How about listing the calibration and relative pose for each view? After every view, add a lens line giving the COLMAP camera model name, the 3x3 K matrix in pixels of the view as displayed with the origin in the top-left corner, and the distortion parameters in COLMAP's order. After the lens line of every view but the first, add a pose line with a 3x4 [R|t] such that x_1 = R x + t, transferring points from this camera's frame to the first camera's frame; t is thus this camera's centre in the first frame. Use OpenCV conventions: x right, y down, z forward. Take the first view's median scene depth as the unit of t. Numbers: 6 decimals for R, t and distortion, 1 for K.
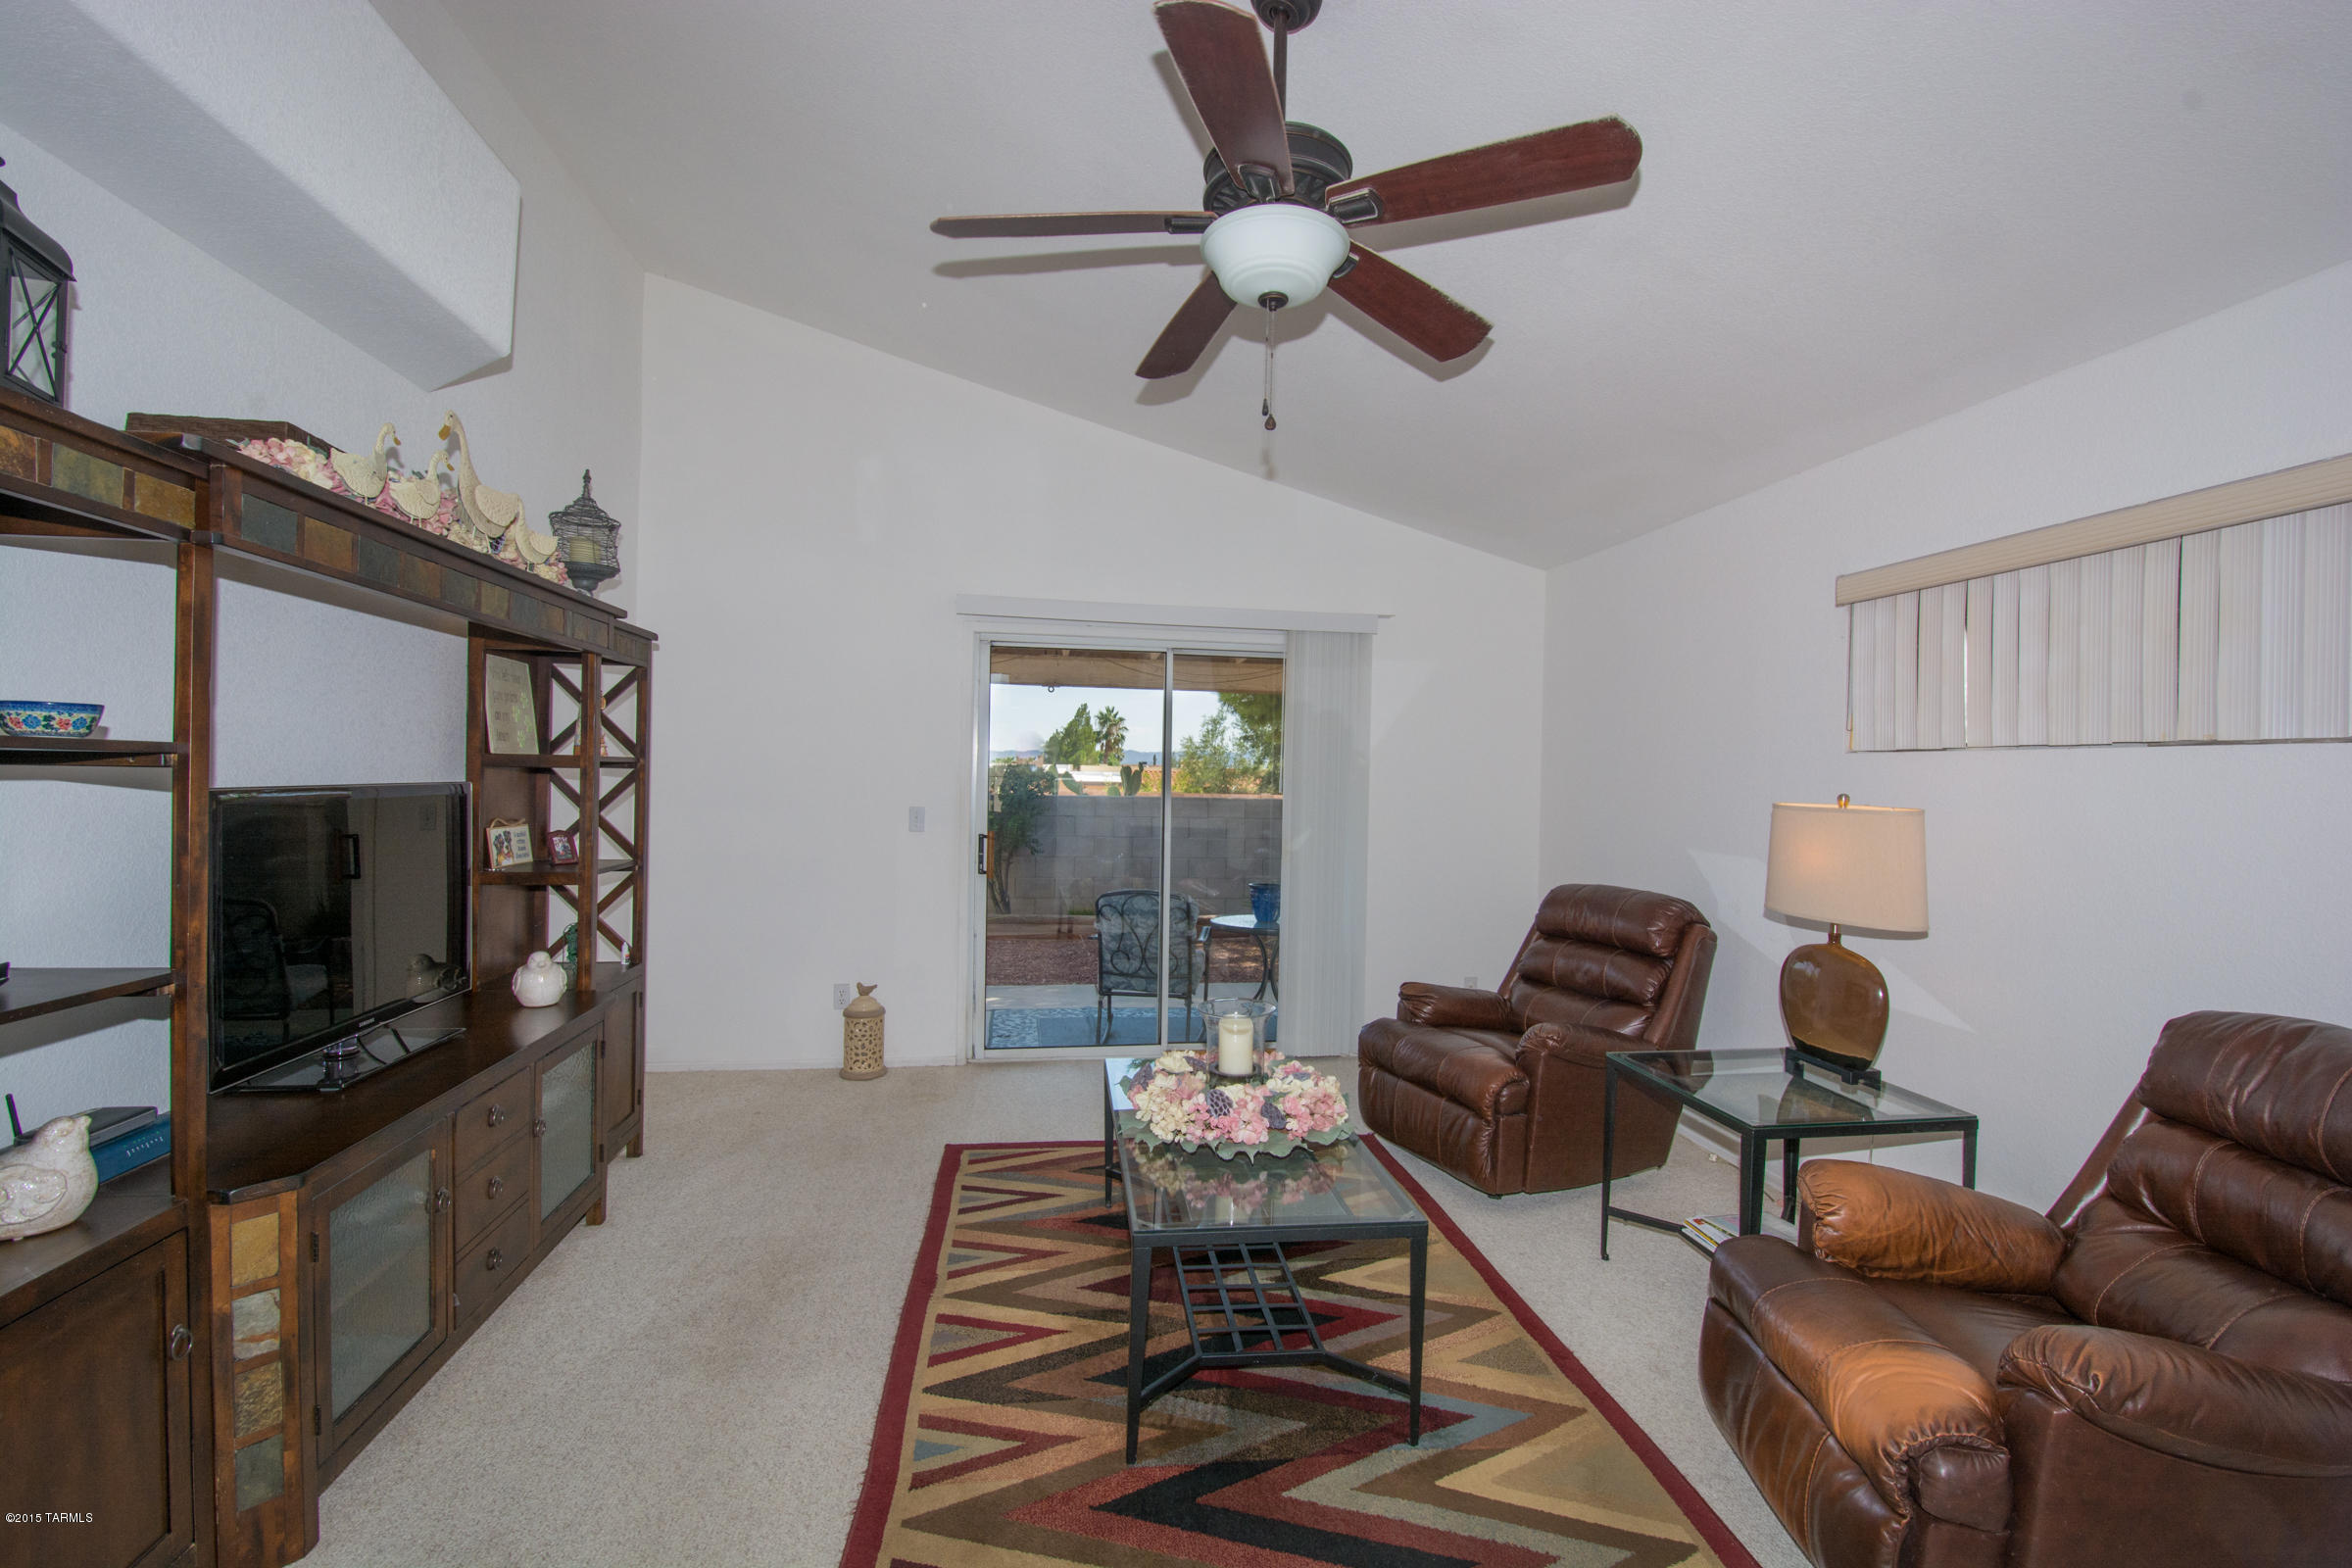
lens RADIAL K [[1013.6, 0, 1176.6], [0, 1013.6, 779.1], [0, 0, 1]] dist [-0.013946, -0.002278]
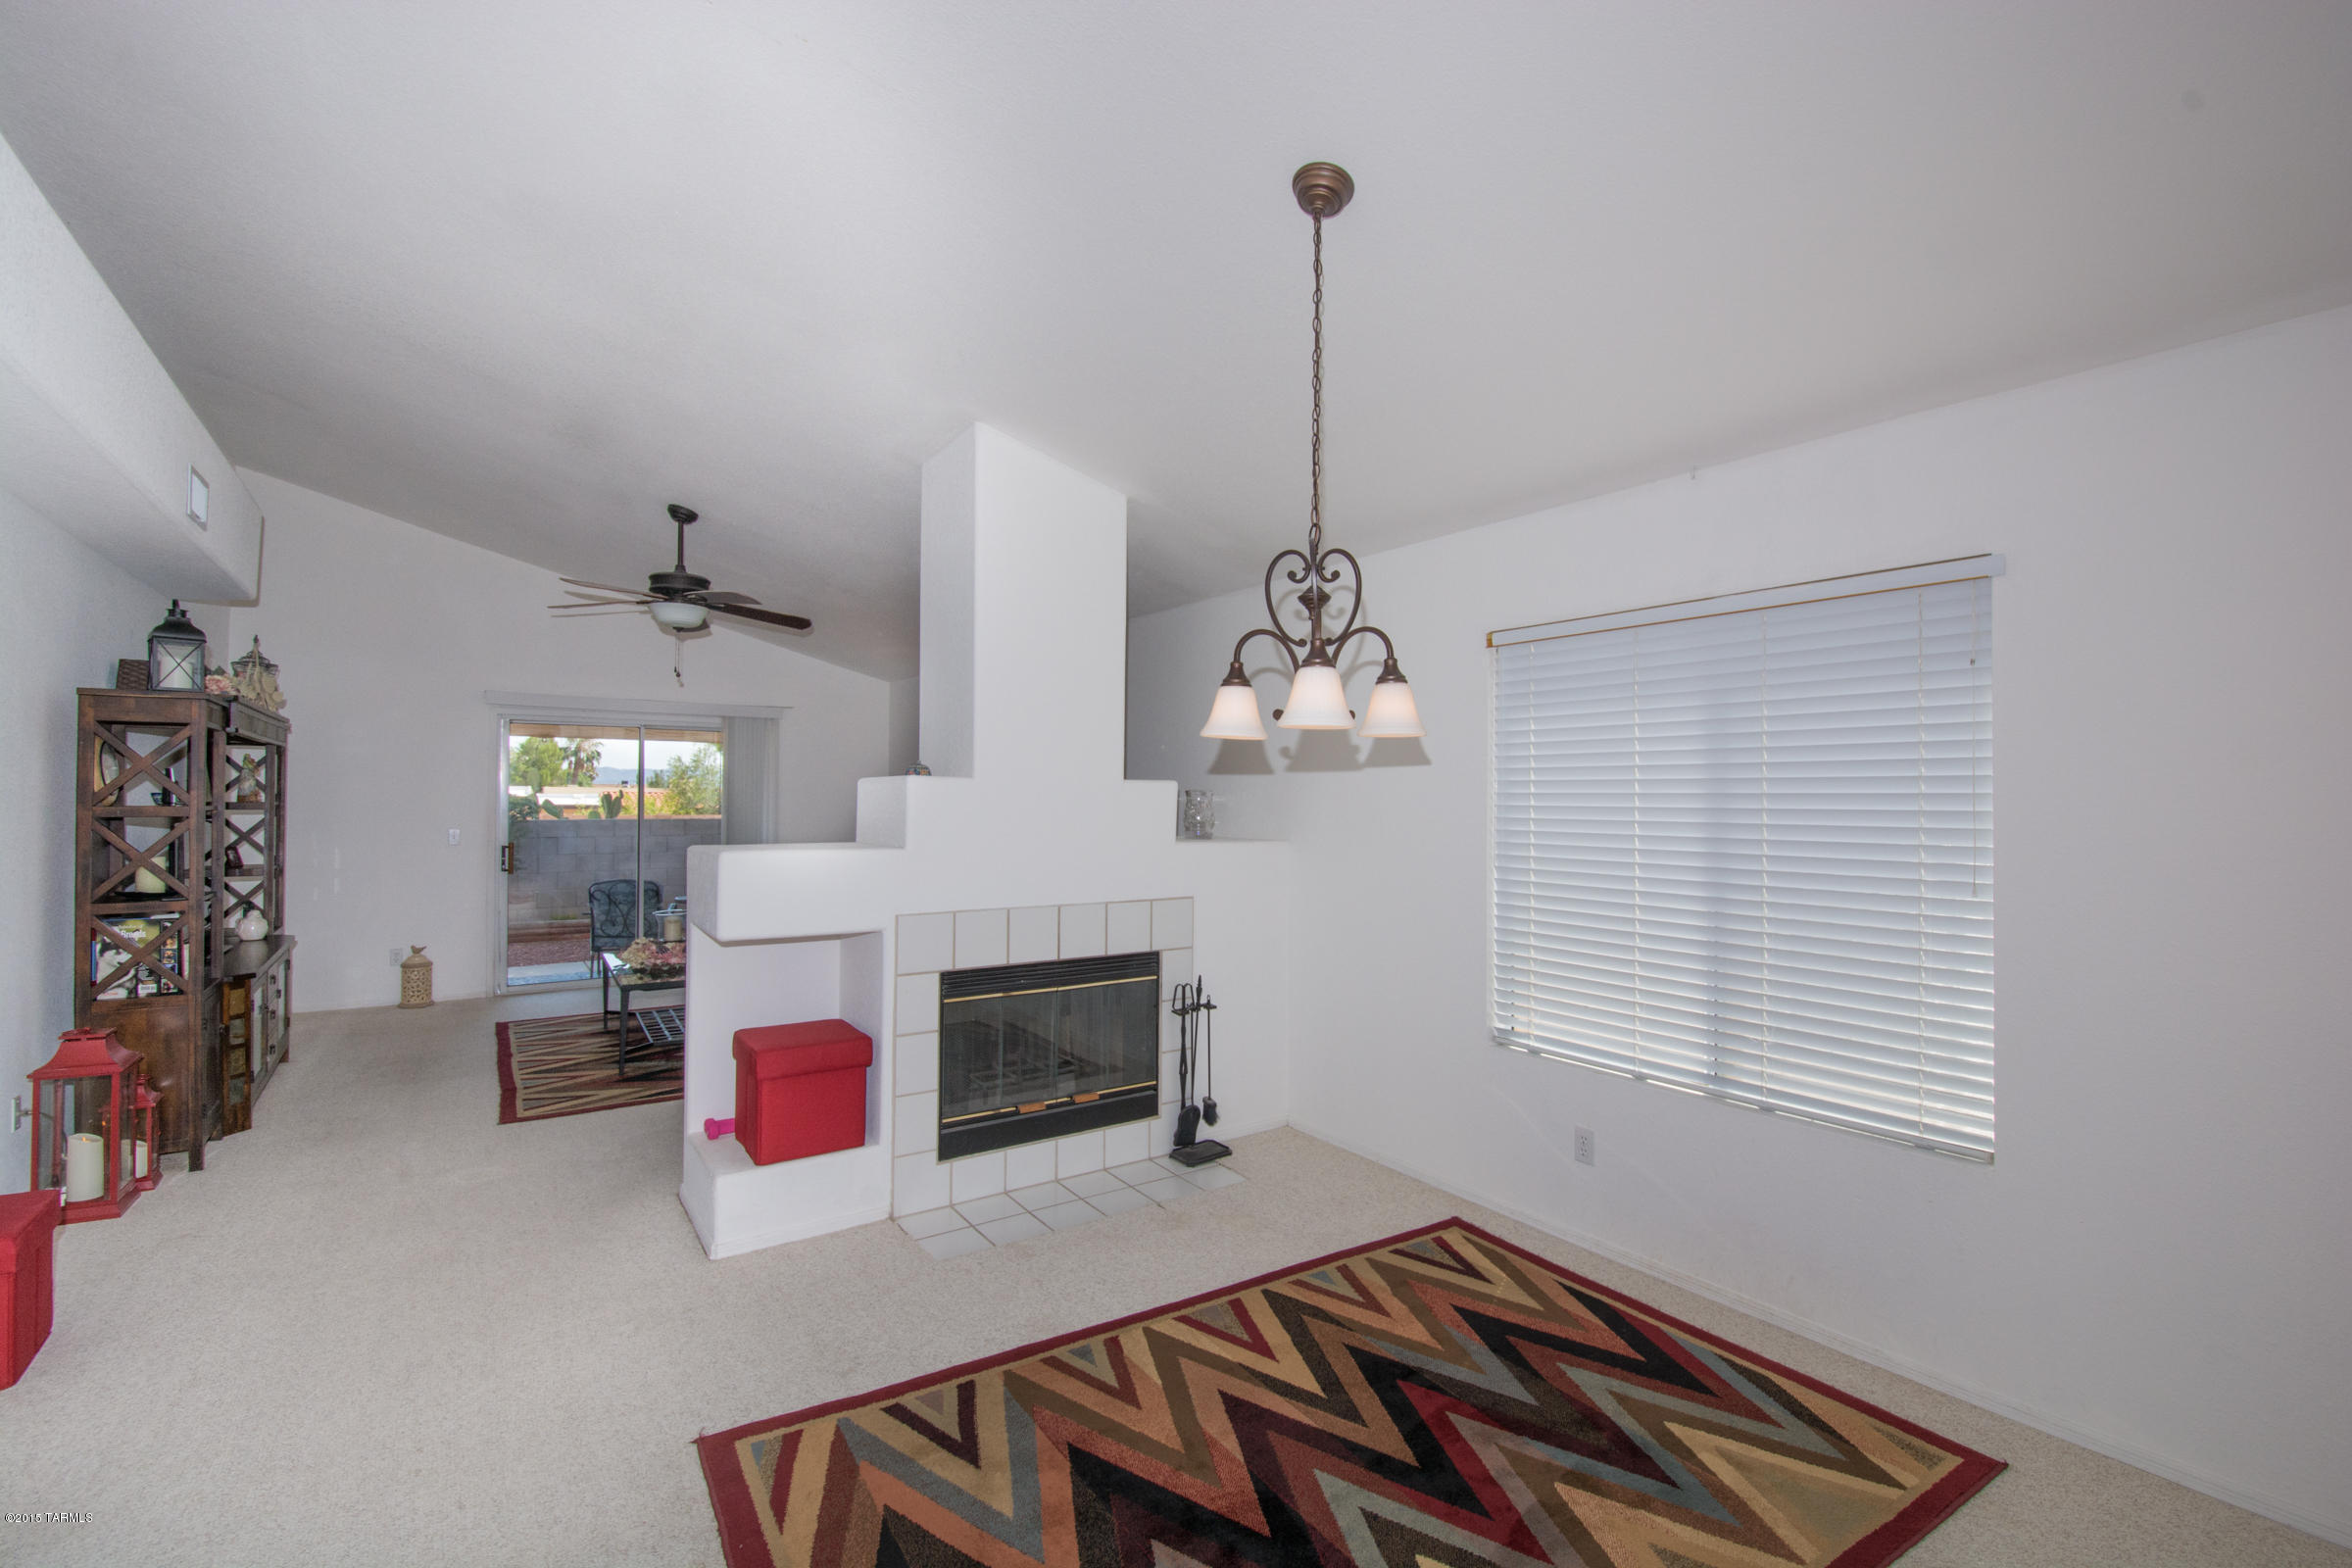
lens RADIAL K [[1013.6, 0, 1194.5], [0, 1013.6, 791.7], [0, 0, 1]] dist [-0.013946, -0.002278]
pose [[0.885488, -0.006972, 0.464611, 0.022664], [0.008833, 0.999959, -0.001830, -0.013701], [-0.464579, 0.005724, 0.885513, -0.752670]]
